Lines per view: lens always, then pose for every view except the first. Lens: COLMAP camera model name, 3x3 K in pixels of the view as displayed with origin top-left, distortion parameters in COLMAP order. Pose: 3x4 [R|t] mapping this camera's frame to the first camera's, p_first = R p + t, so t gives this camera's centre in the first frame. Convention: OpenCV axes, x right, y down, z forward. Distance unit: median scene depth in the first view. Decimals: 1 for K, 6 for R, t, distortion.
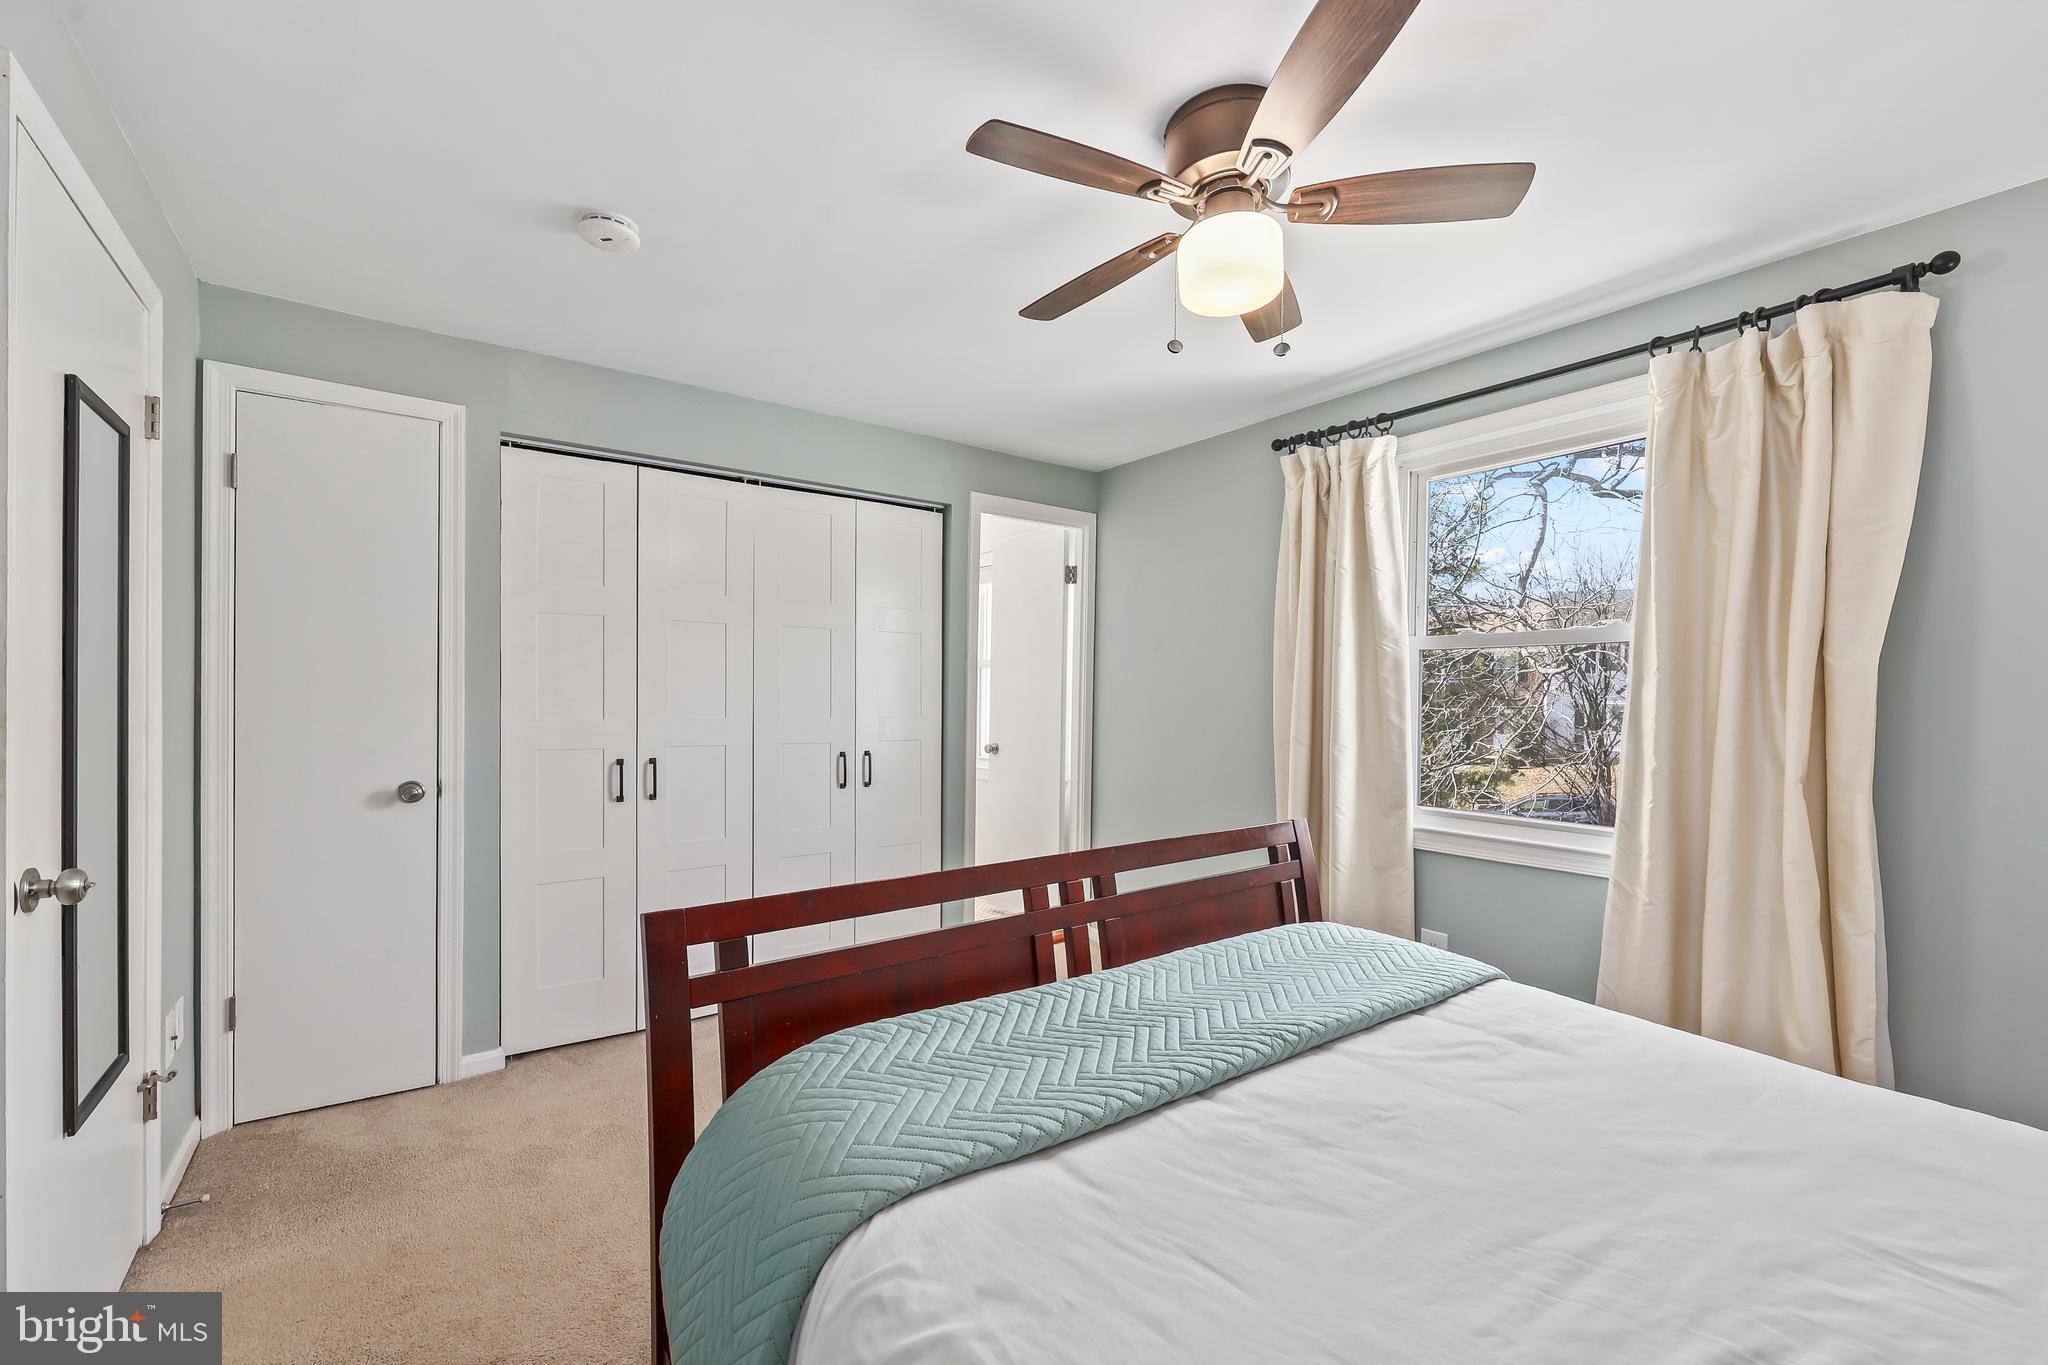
lens RADIAL K [[856.7, 0, 1028.9], [0, 856.7, 710.7], [0, 0, 1]] dist [-0.001865, -0.000167]
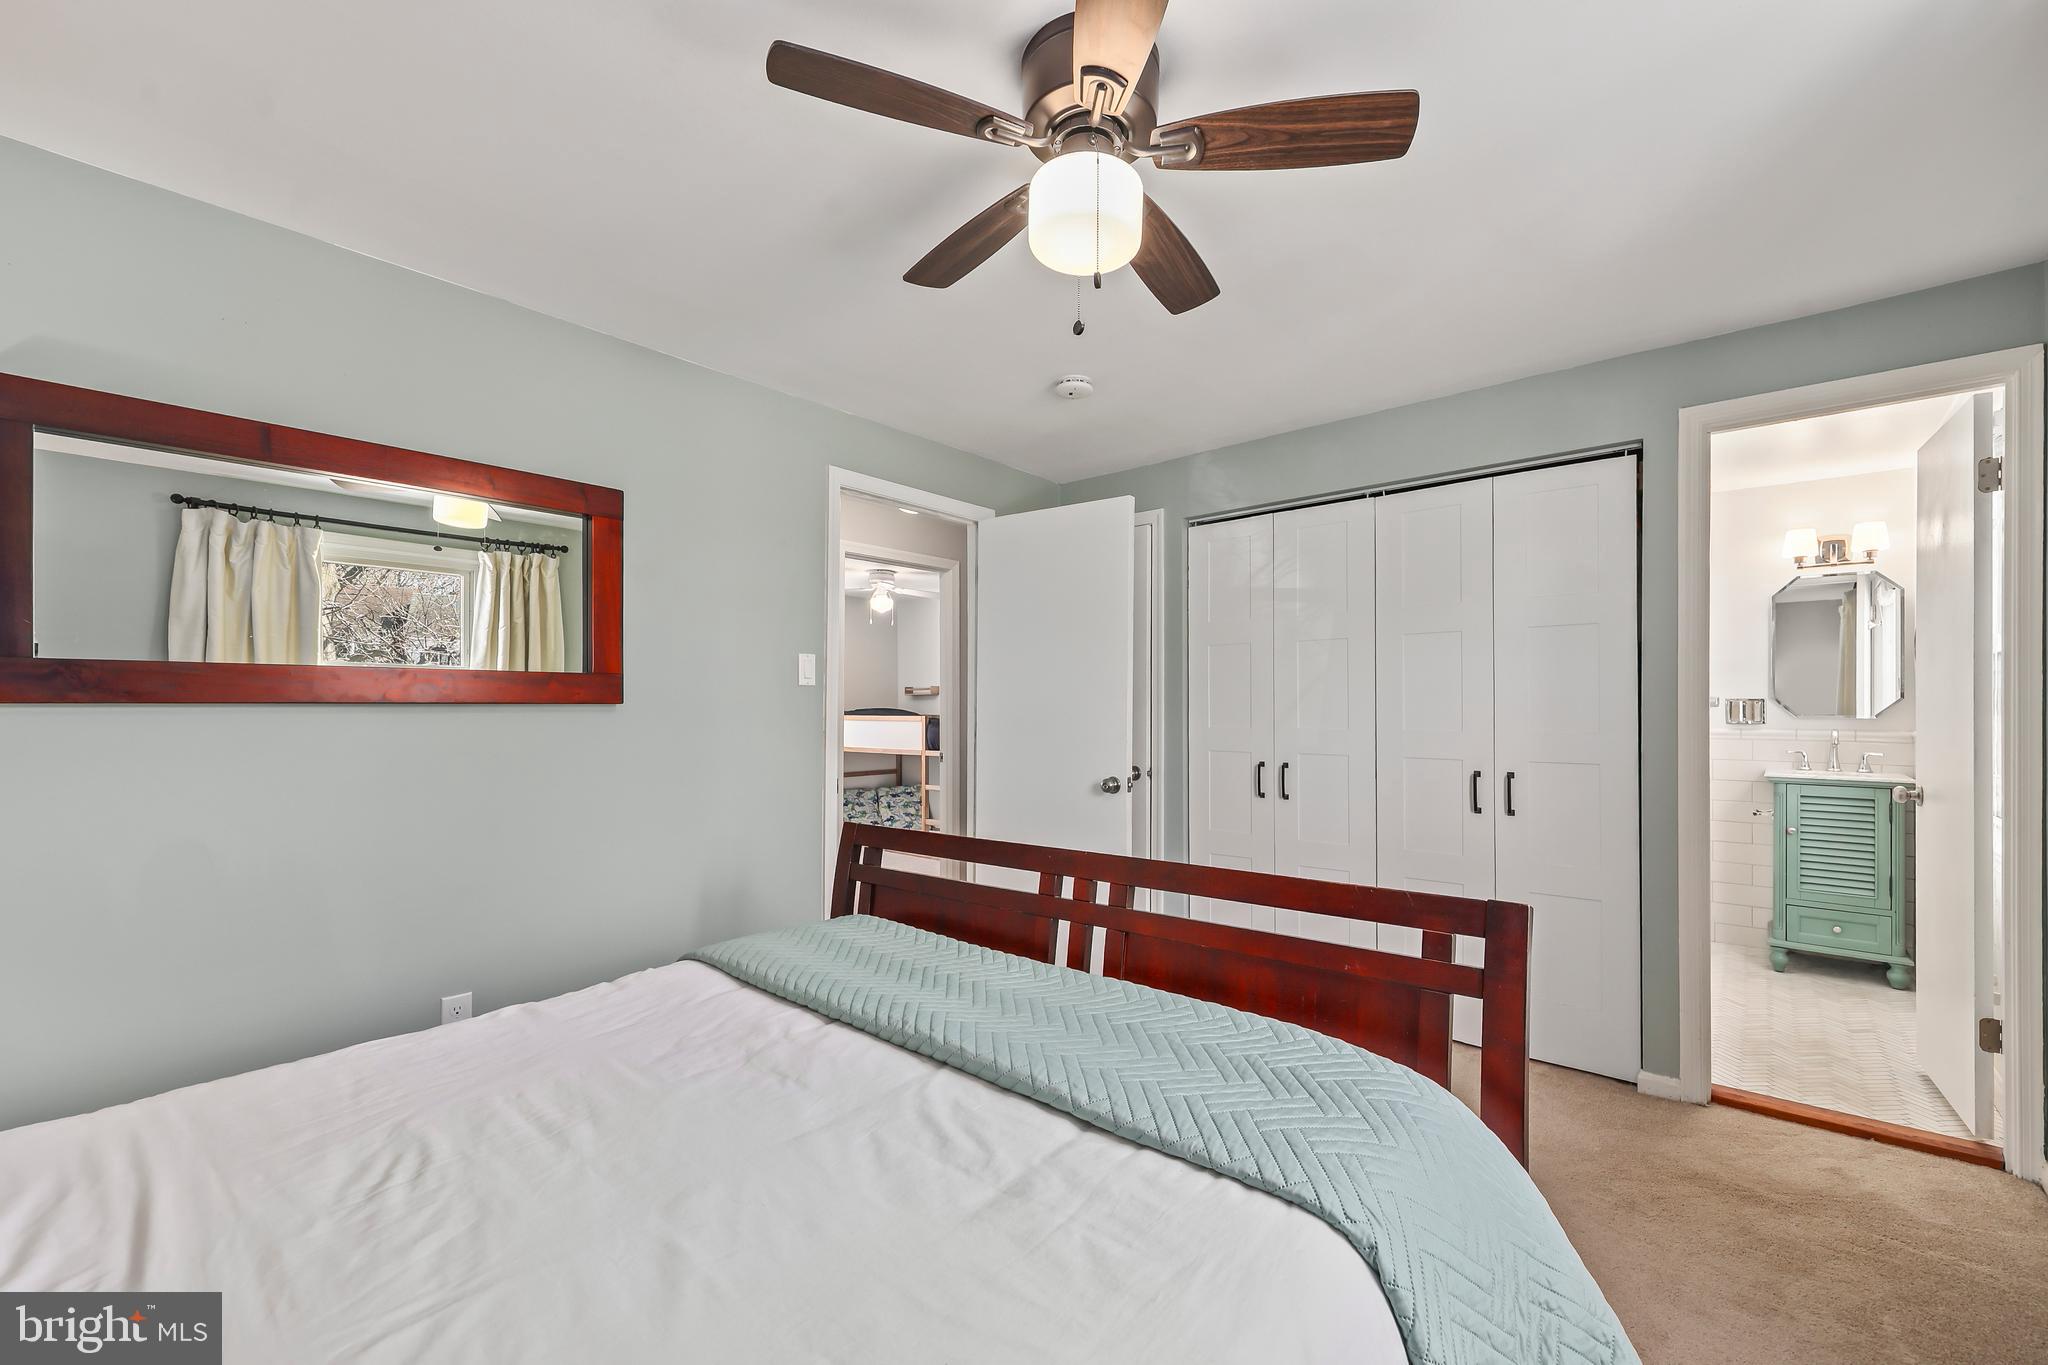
lens RADIAL K [[844.3, 0, 1031.5], [0, 844.3, 719.4], [0, 0, 1]] dist [-0.002522, -0.000293]
pose [[0.219963, 0.002116, -0.975506, 1.228997], [-0.012964, 0.999916, -0.000754, 0.008816], [0.975422, 0.012813, 0.219972, 0.851888]]
